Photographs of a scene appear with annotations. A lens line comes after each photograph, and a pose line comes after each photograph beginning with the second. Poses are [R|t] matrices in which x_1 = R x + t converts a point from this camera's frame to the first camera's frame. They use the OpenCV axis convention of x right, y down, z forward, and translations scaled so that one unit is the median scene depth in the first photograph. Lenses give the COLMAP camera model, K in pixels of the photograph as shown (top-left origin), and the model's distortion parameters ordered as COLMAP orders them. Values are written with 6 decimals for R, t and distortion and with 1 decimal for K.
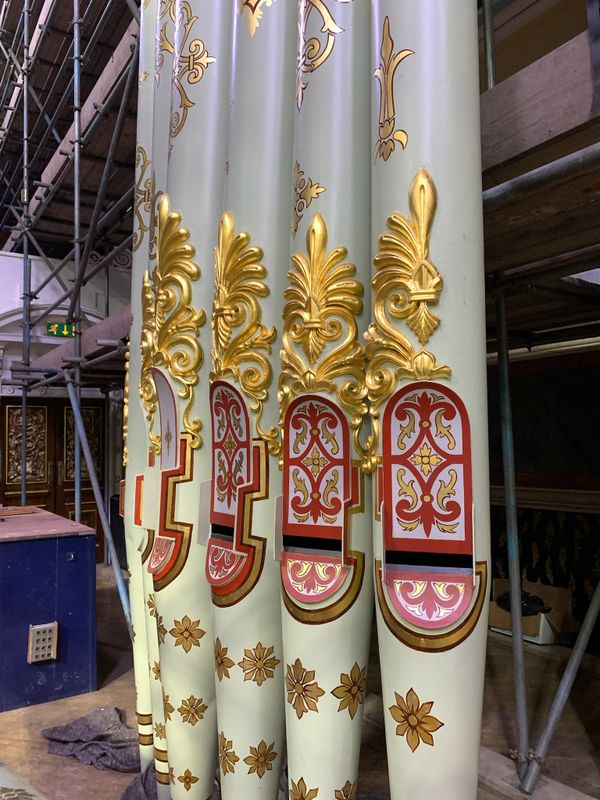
lens RADIAL K [[615.2, 0, 300.3], [0, 615.2, 384.4], [0, 0, 1]] dist [0.054583, -0.090697]
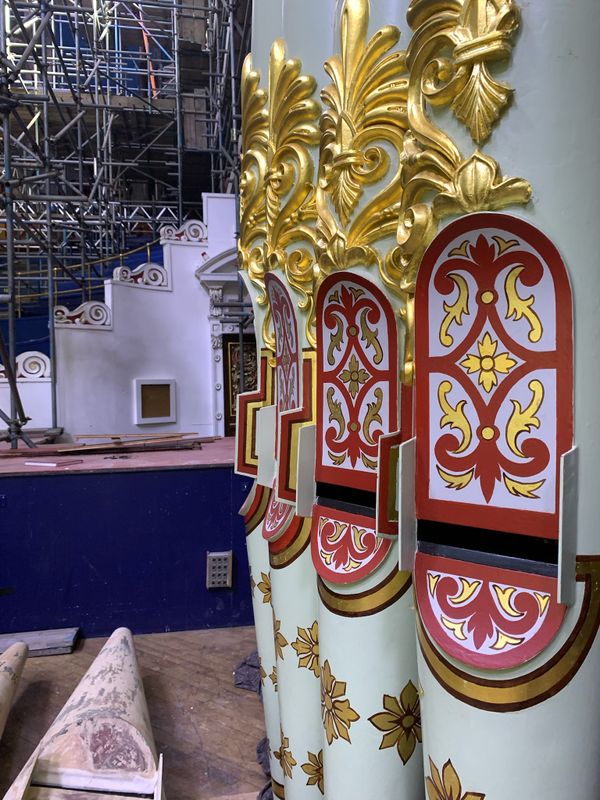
lens RADIAL K [[615.2, 0, 300.3], [0, 615.2, 384.4], [0, 0, 1]] dist [0.054583, -0.090697]
pose [[0.922878, -0.004075, -0.385070, 0.239782], [0.042268, 0.994974, 0.090771, 0.077431], [0.382765, -0.100046, 0.918413, 0.398603]]
